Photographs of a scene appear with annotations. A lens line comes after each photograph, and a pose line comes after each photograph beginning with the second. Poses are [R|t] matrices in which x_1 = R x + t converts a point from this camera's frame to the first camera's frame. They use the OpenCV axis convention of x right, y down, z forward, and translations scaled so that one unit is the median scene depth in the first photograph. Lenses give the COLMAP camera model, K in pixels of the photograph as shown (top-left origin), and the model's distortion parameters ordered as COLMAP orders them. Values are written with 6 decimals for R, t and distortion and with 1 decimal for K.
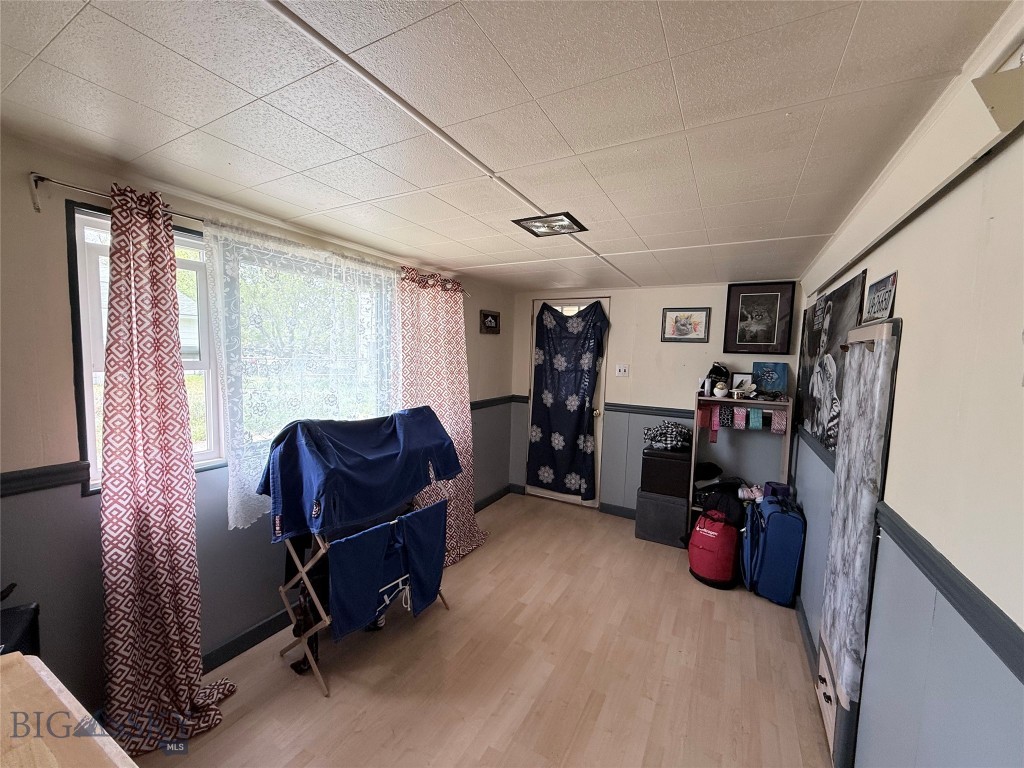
lens RADIAL K [[405.7, 0, 511.0], [0, 405.7, 385.9], [0, 0, 1]] dist [-0.002422, 0.000536]
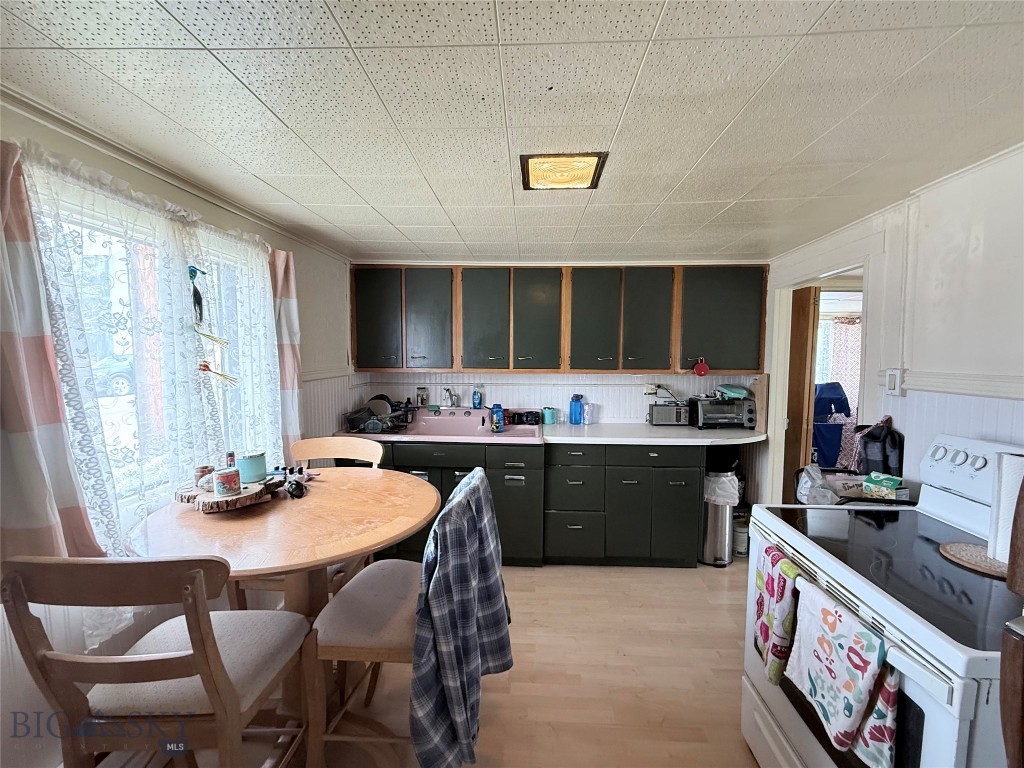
lens RADIAL K [[405.7, 0, 515.0], [0, 405.7, 386.4], [0, 0, 1]] dist [-0.002422, 0.000536]
pose [[0.445238, 0.043959, -0.894333, 0.977623], [-0.070397, 0.997421, 0.013979, 0.164545], [0.892641, 0.056735, 0.447184, -1.541907]]
